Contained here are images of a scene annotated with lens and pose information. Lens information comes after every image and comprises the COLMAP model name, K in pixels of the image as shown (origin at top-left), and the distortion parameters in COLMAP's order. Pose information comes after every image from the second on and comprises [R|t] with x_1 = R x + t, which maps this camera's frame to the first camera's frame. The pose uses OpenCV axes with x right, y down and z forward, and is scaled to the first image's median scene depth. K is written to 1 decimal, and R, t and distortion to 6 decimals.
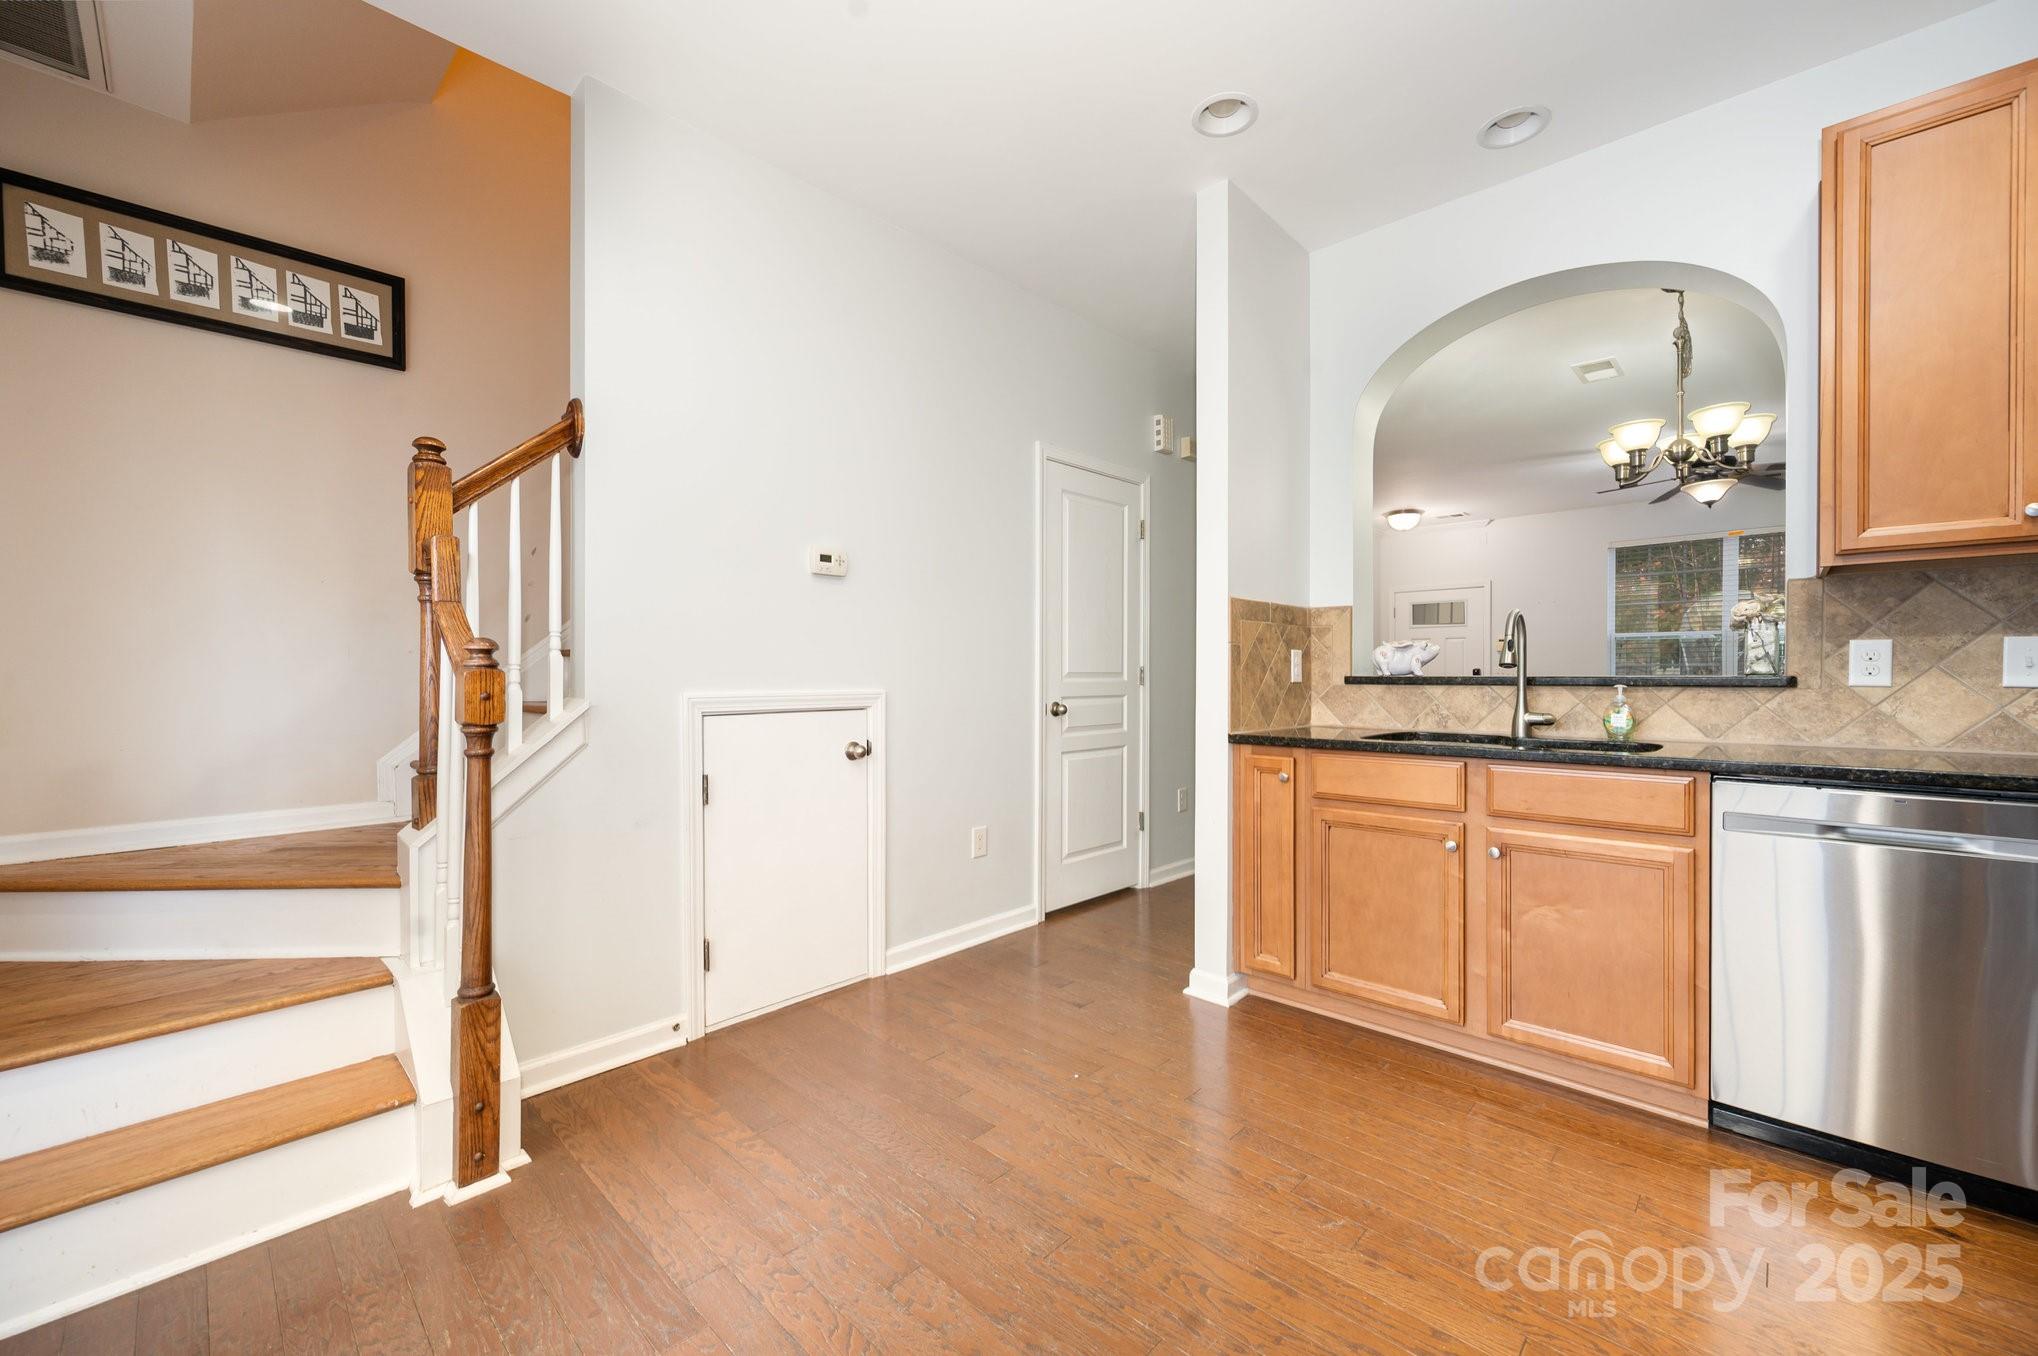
lens RADIAL K [[808.0, 0, 1018.8], [0, 808.0, 674.2], [0, 0, 1]] dist [-0.001786, 0.000057]
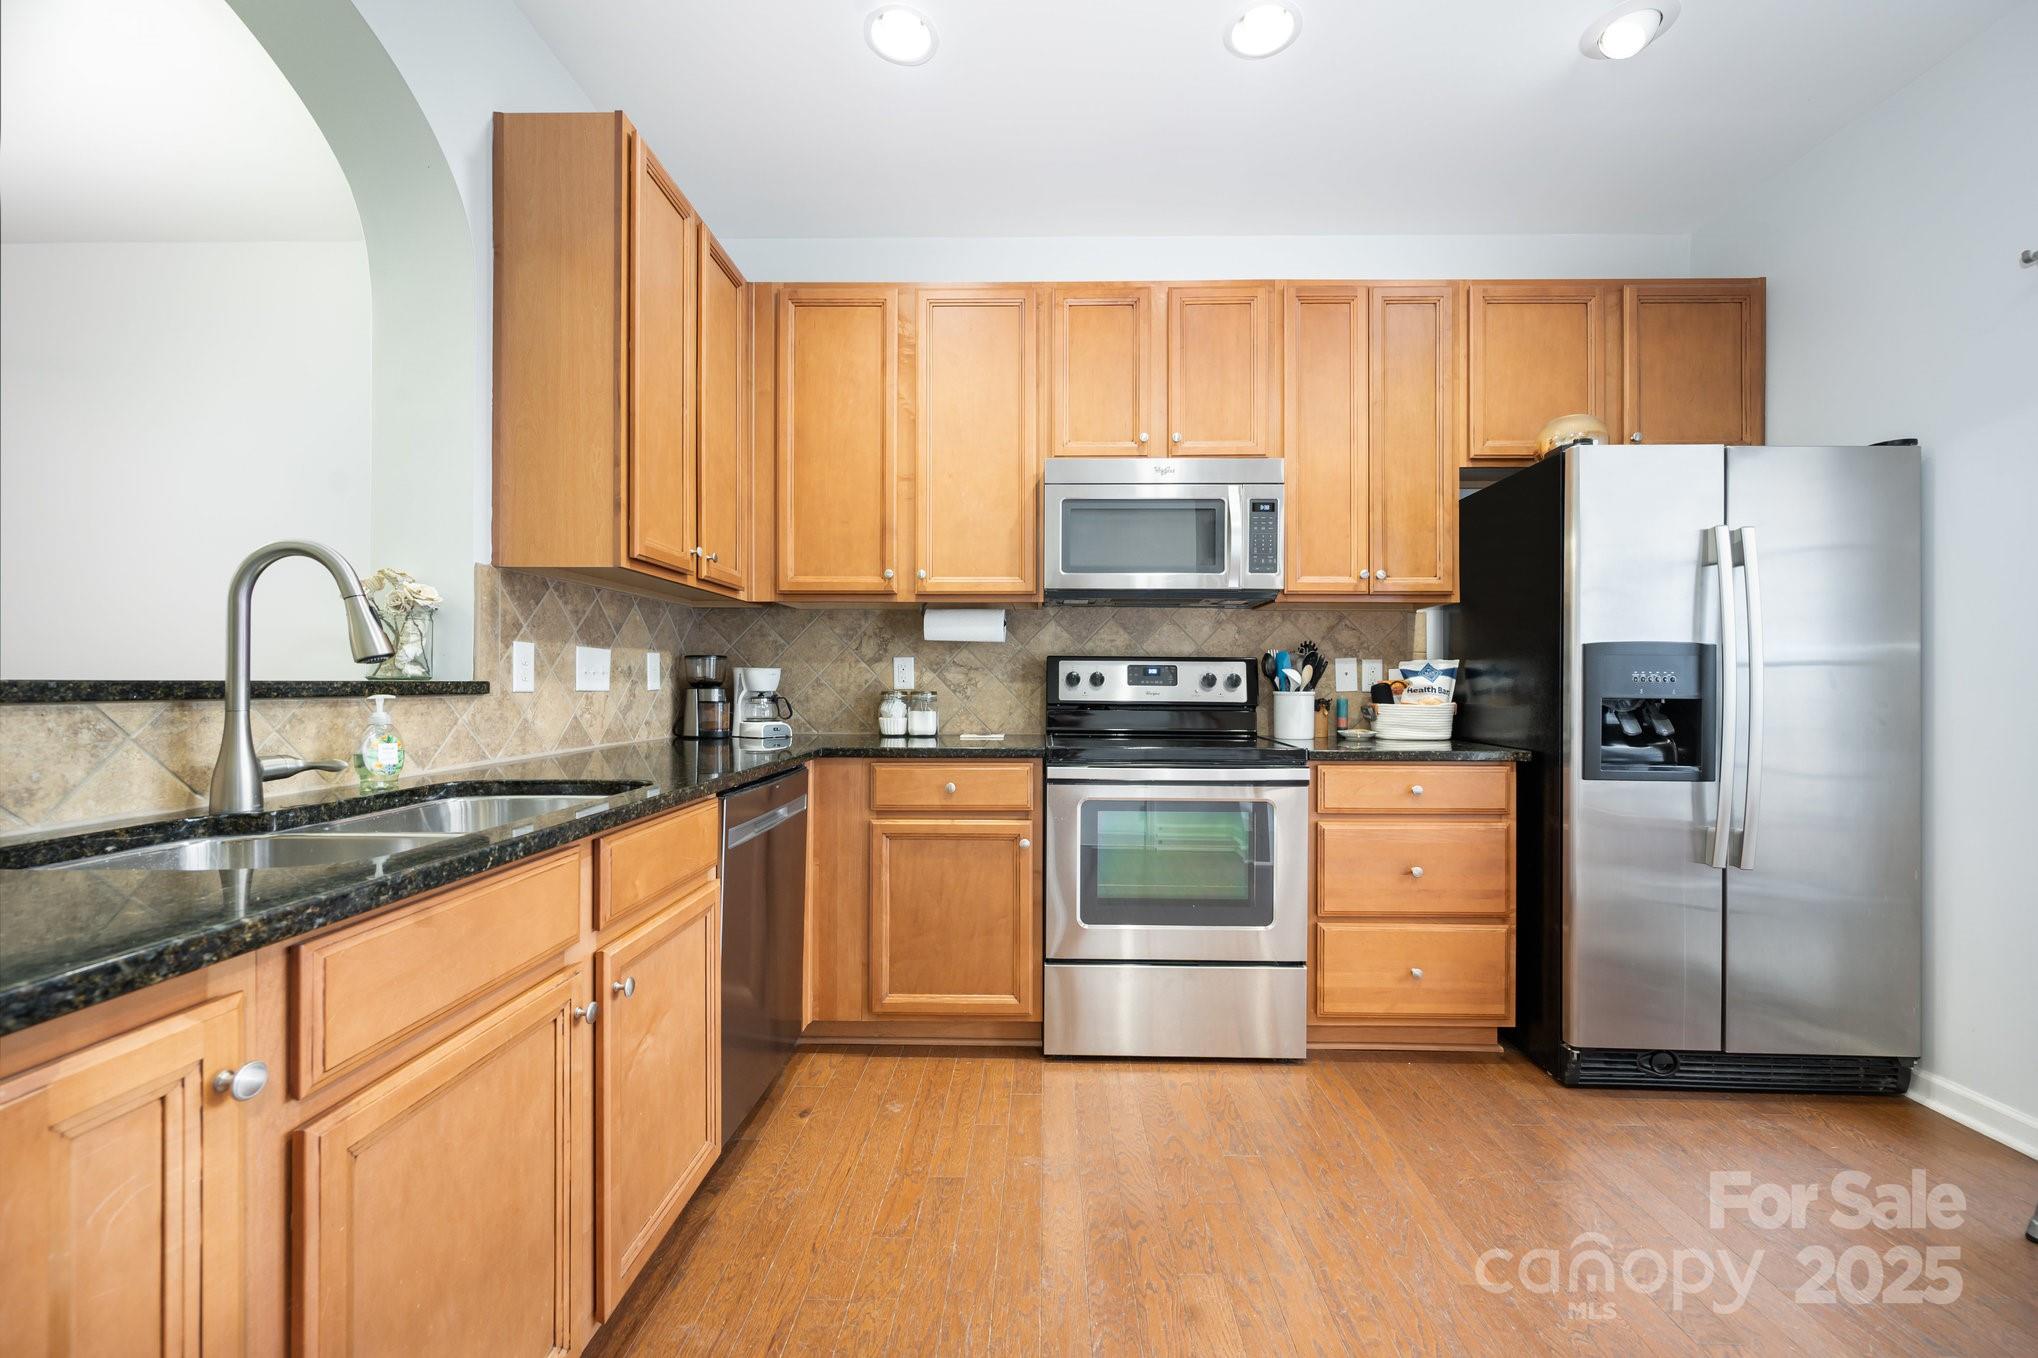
lens RADIAL K [[821.9, 0, 1020.1], [0, 821.9, 684.9], [0, 0, 1]] dist [0.000069, 0.000023]
pose [[-0.674261, -0.000174, 0.738493, -0.023850], [-0.001797, 0.999997, -0.001405, 0.006749], [-0.738491, -0.002274, -0.674259, 1.169150]]
